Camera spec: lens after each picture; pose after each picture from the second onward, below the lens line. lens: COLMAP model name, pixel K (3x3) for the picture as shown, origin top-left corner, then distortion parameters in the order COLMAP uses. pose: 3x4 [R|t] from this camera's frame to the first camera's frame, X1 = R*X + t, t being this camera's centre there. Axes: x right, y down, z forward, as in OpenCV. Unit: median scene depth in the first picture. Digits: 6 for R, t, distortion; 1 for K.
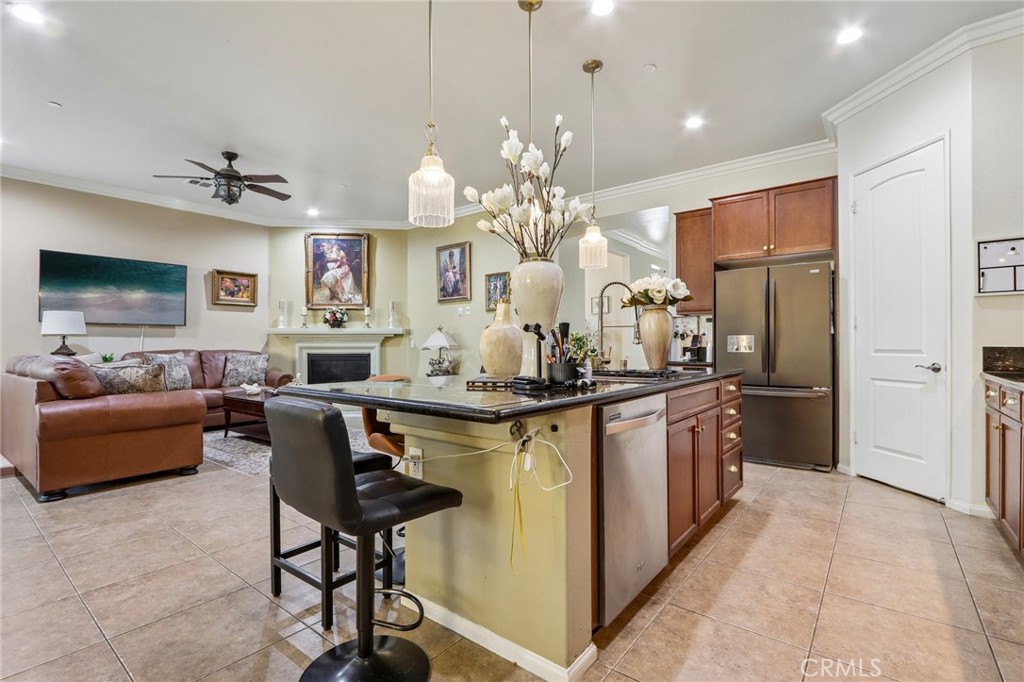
lens RADIAL K [[475.3, 0, 513.5], [0, 475.3, 340.5], [0, 0, 1]] dist [-0.010412, 0.001255]
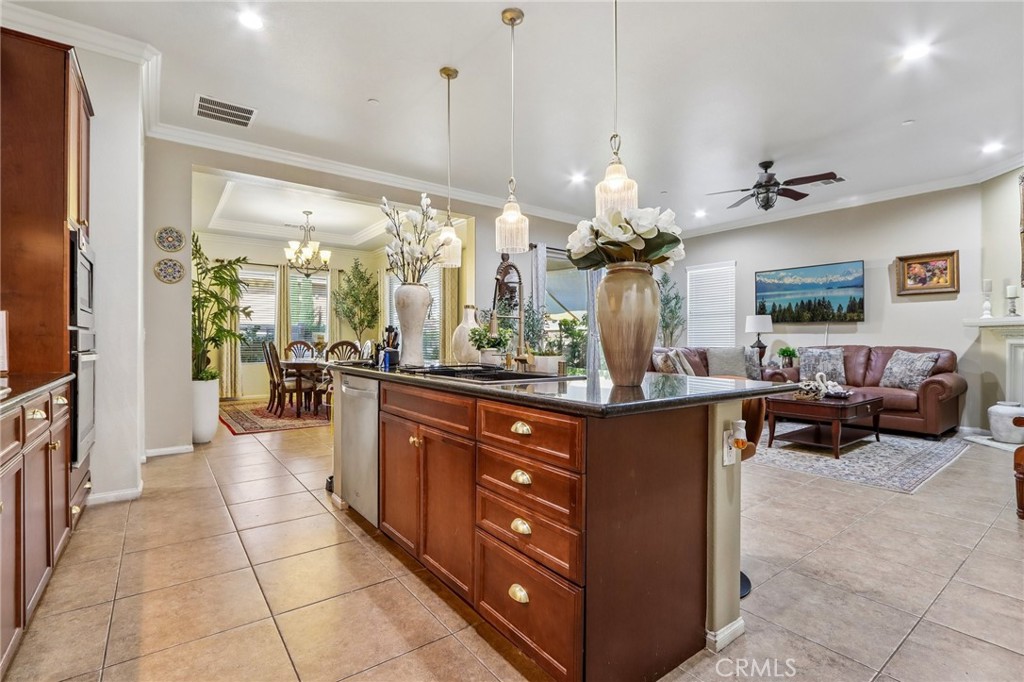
lens RADIAL K [[475.3, 0, 508.0], [0, 475.3, 344.1], [0, 0, 1]] dist [-0.010412, 0.001255]
pose [[-0.268152, 0.010795, -0.963316, 0.601683], [0.005315, 0.999939, 0.009726, 0.004646], [0.963362, -0.002512, -0.268192, 0.720757]]
